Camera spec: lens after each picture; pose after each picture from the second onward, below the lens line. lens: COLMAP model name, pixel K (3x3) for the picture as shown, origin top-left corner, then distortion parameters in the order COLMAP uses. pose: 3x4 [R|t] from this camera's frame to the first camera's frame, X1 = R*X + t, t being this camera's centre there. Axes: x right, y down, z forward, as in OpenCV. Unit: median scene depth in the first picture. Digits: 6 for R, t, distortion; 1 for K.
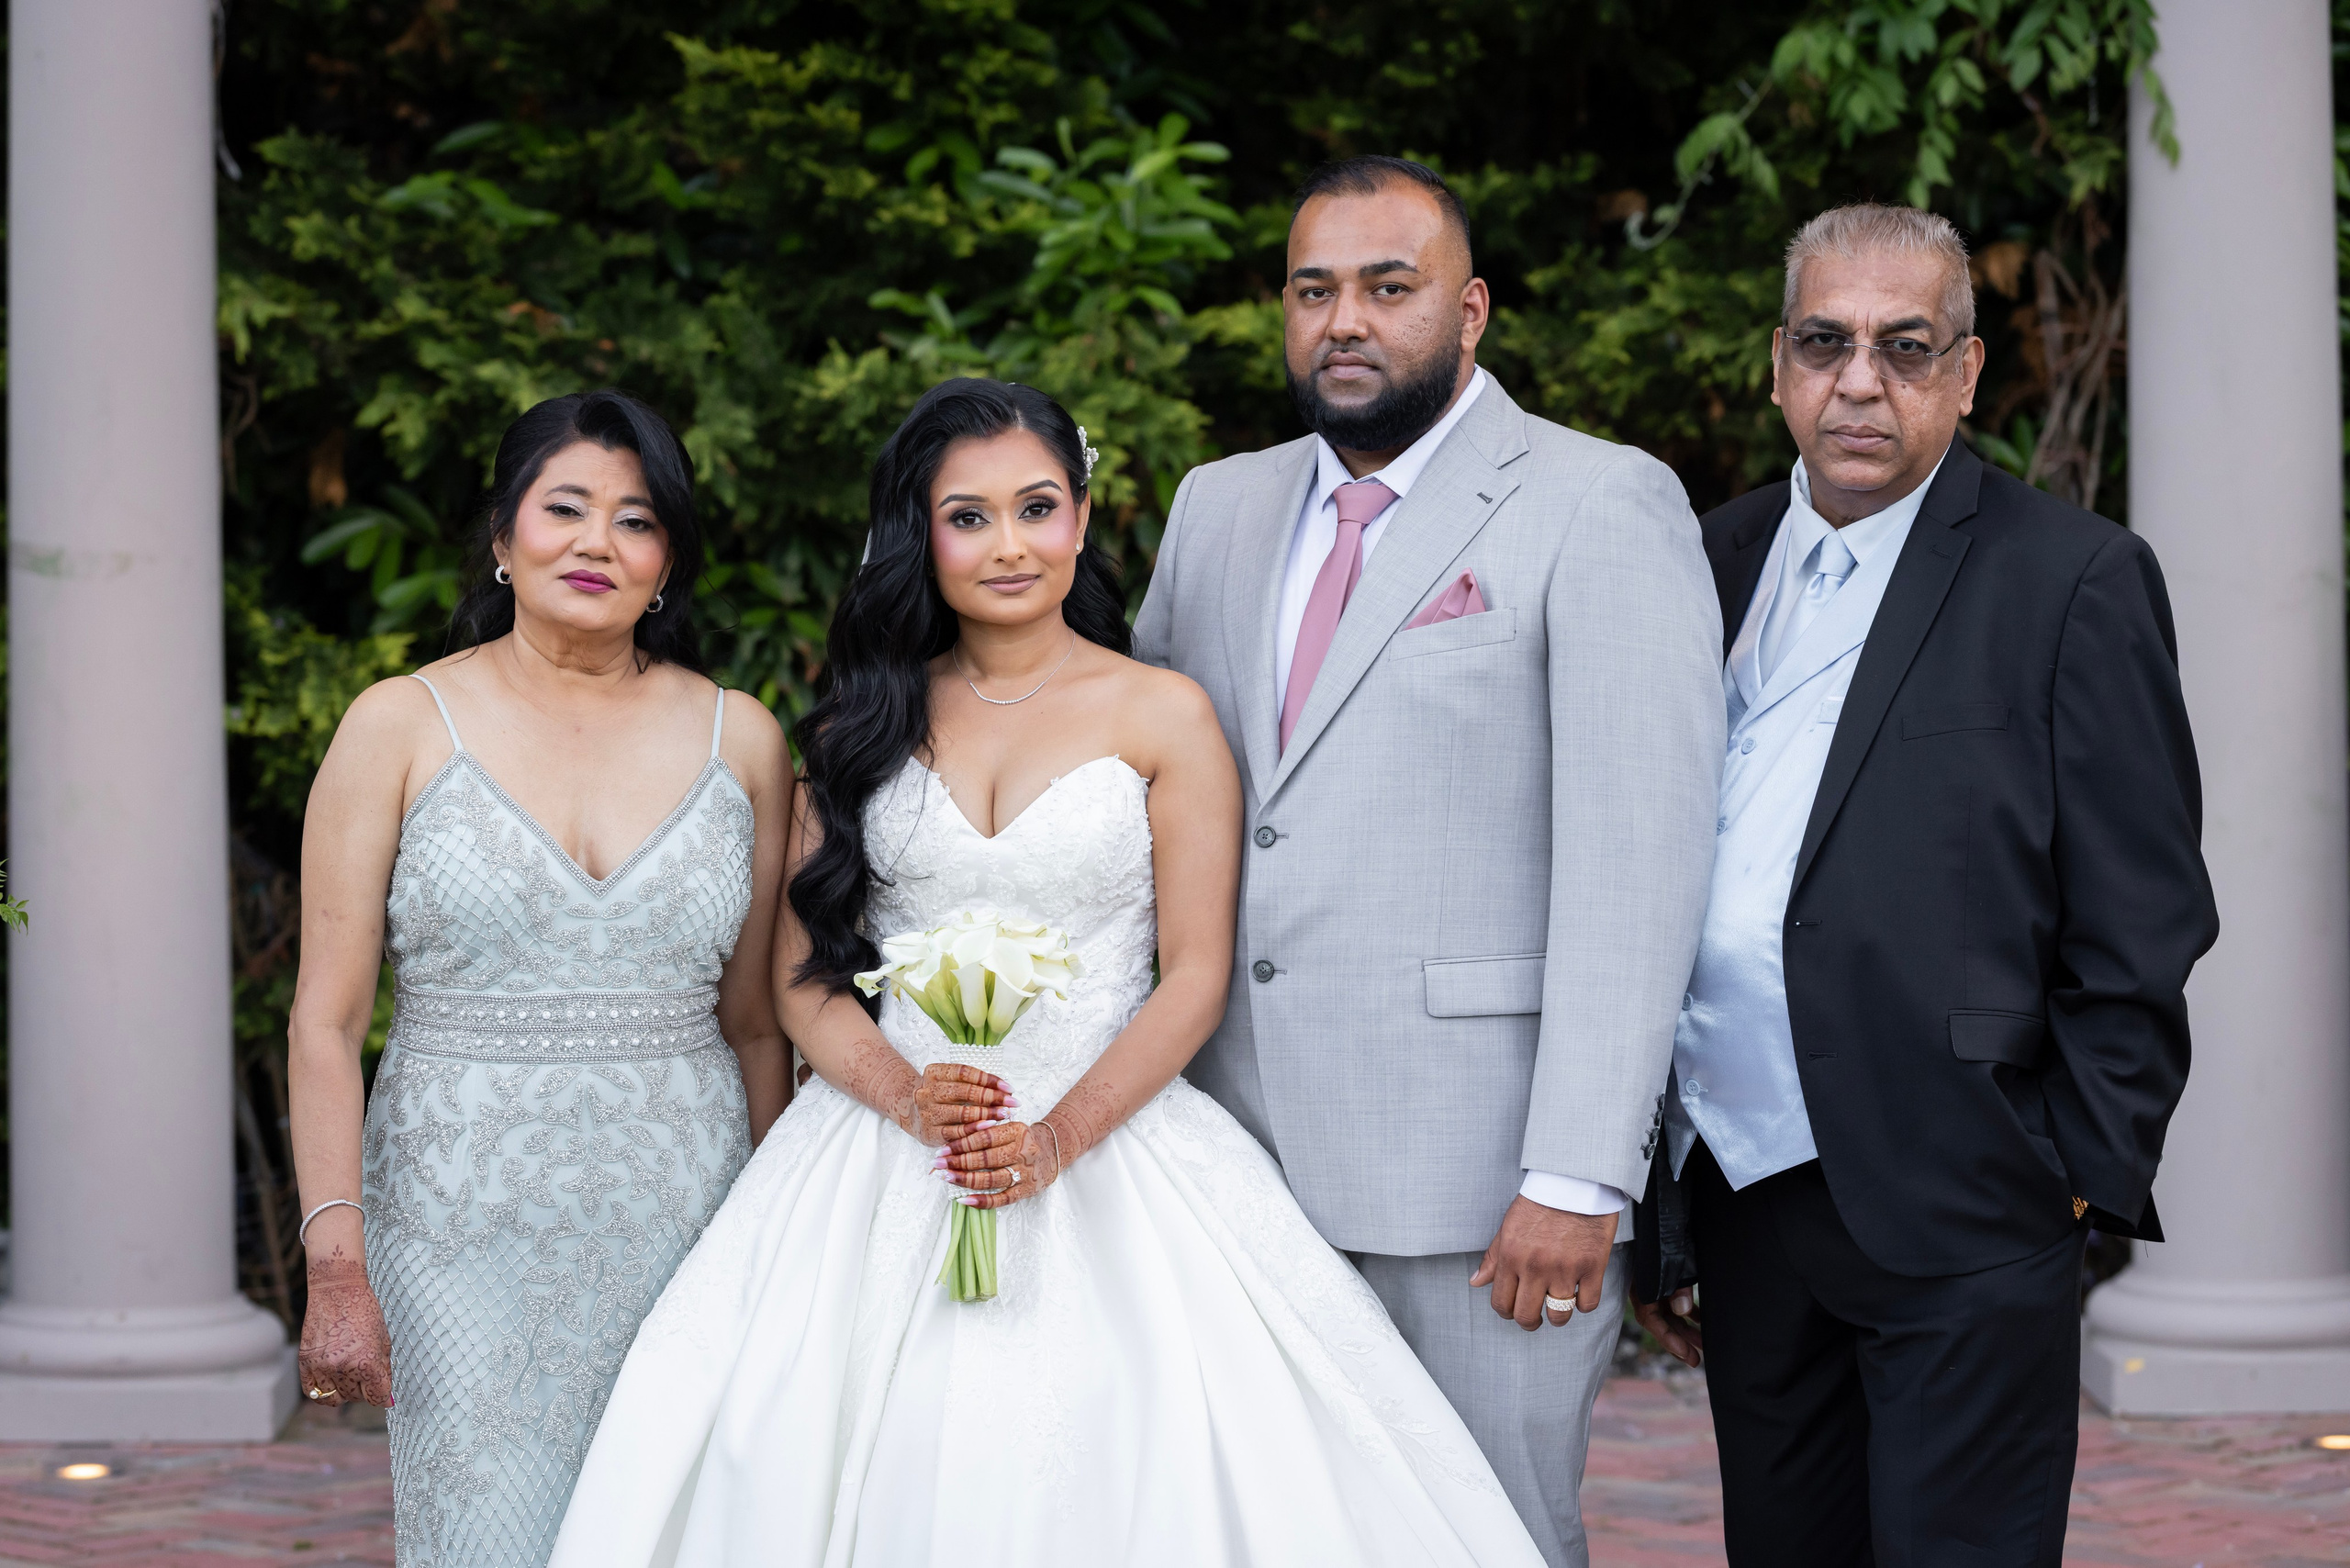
lens RADIAL K [[7324.7, 0, 1100.1], [0, 7324.7, 782.5], [0, 0, 1]] dist [0.123618, -3.102893]
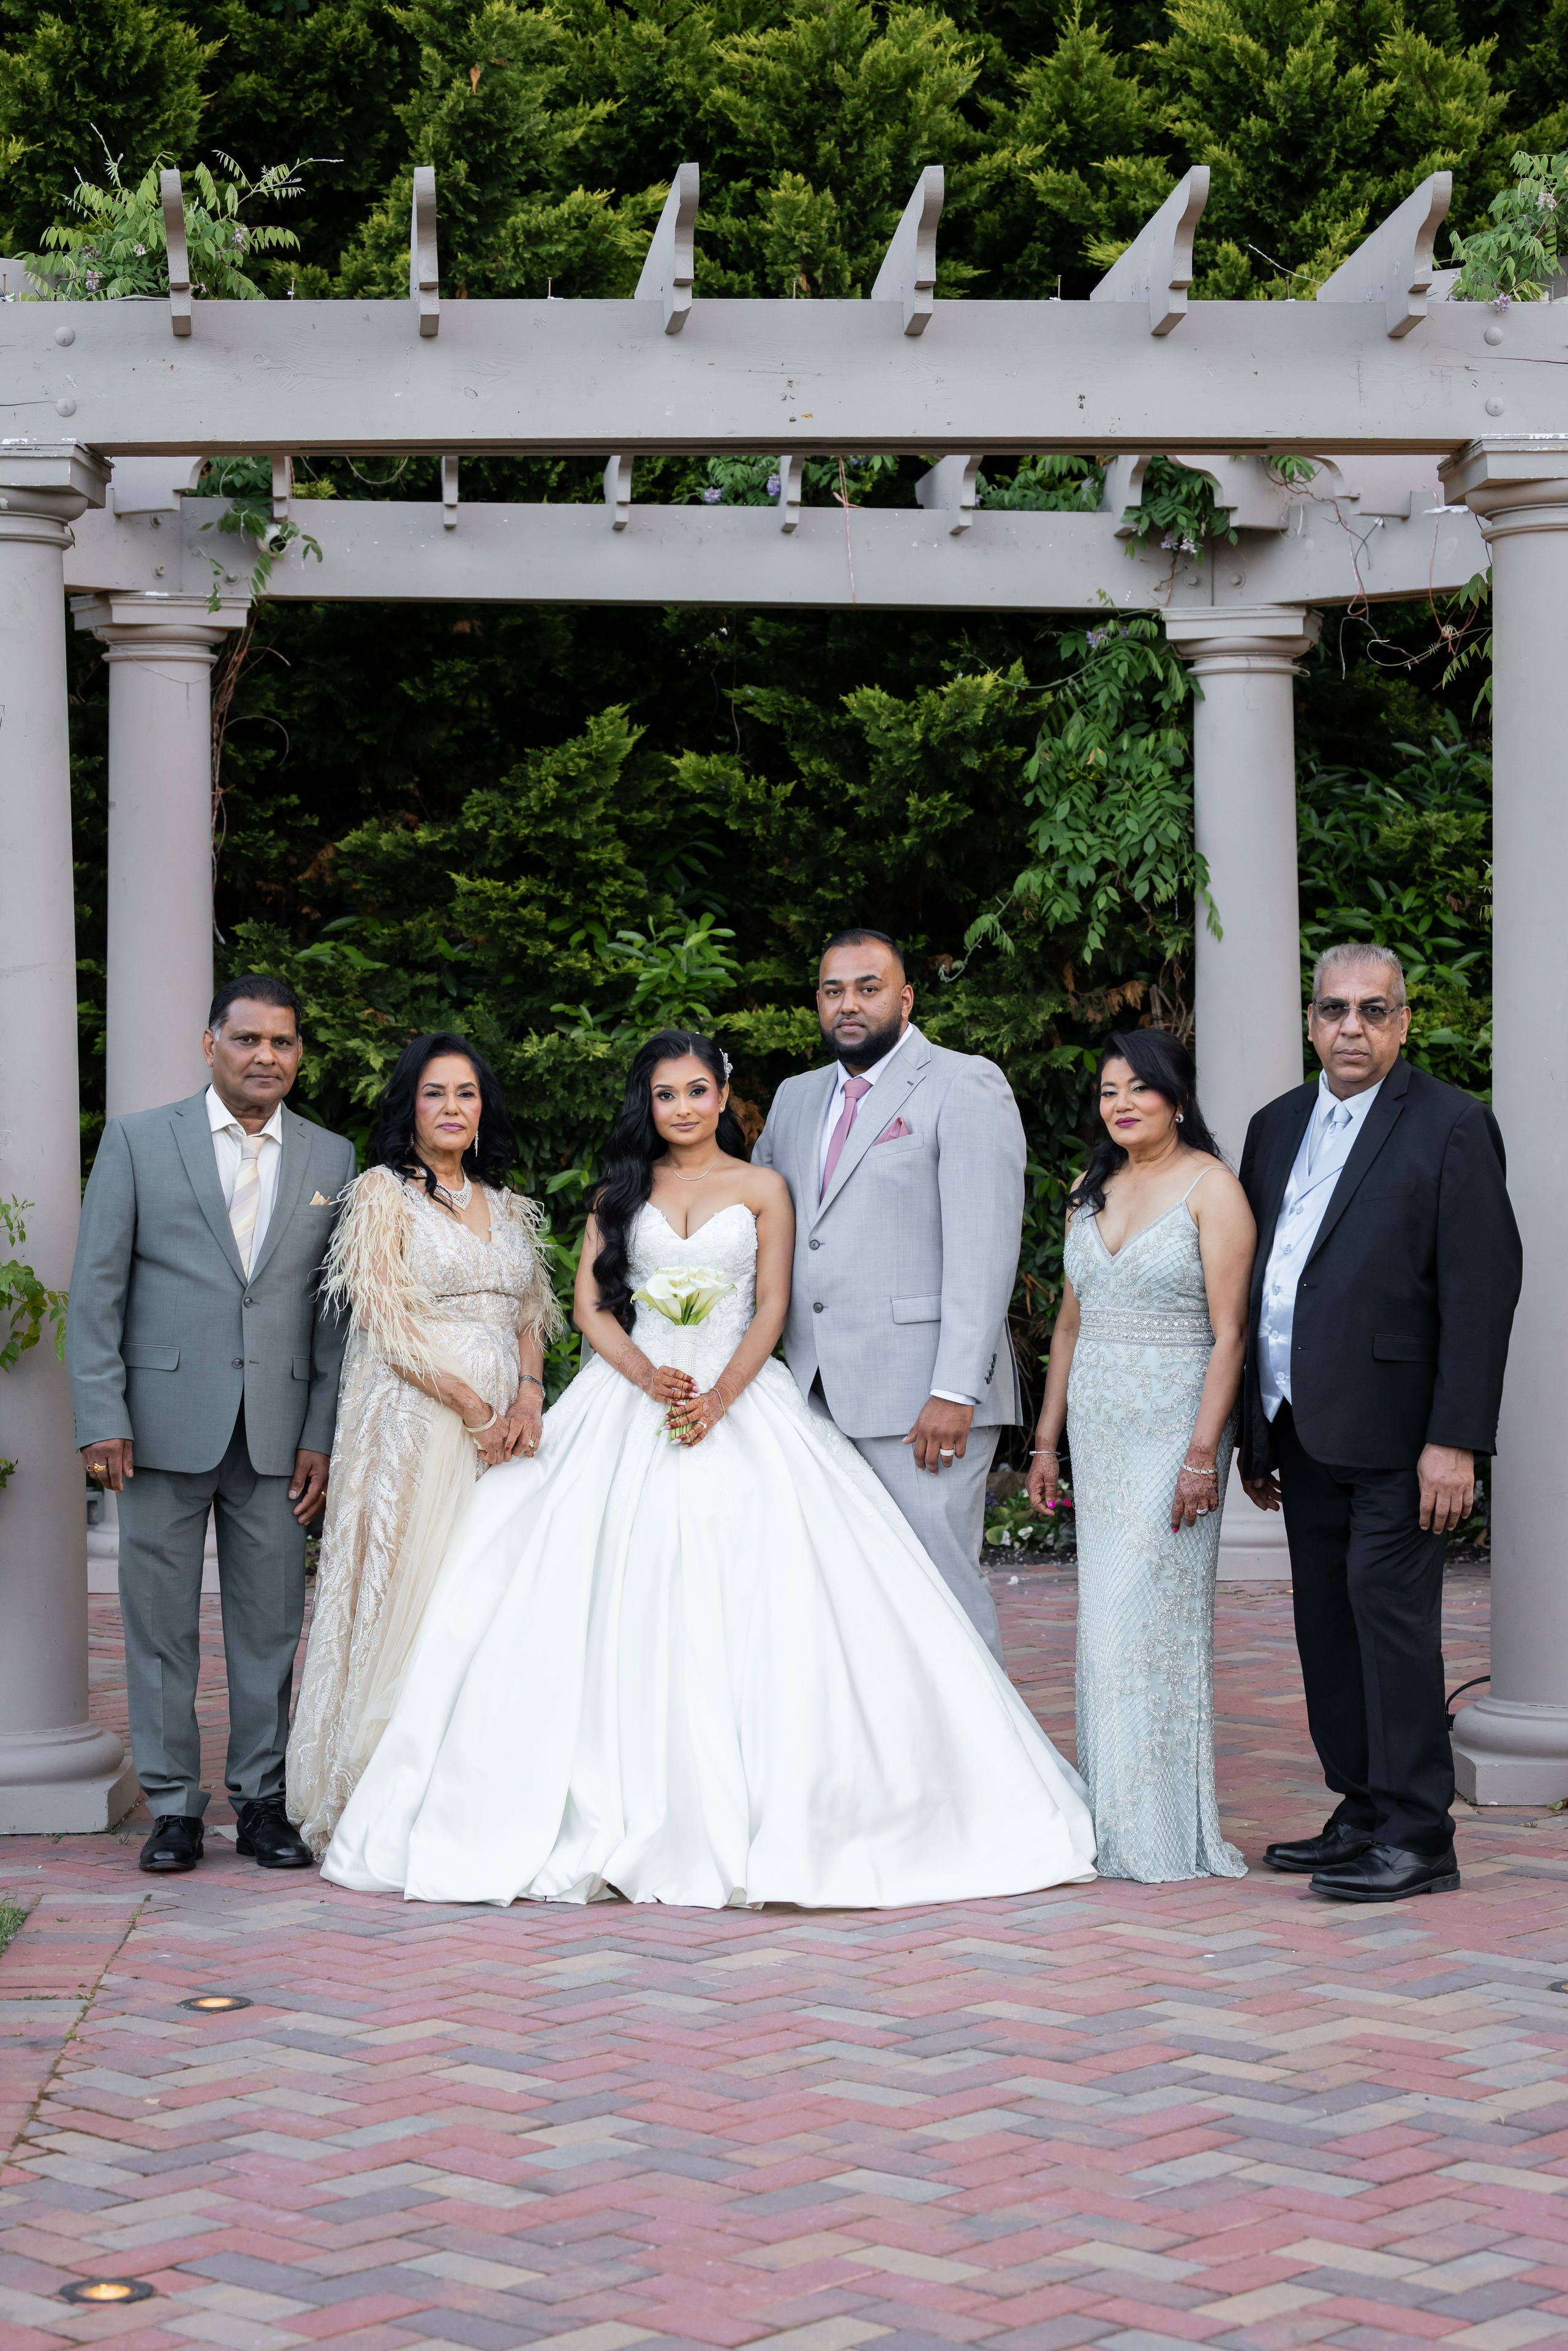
lens RADIAL K [[4689.7, 0, 784.0], [0, 4689.7, 1175.5], [0, 0, 1]] dist [0.089121, -0.322596]
pose [[0.999780, 0.002564, 0.020806, 0.004756], [-0.001798, 0.999322, -0.036768, 0.023881], [-0.020886, 0.036723, 0.999107, -0.238535]]
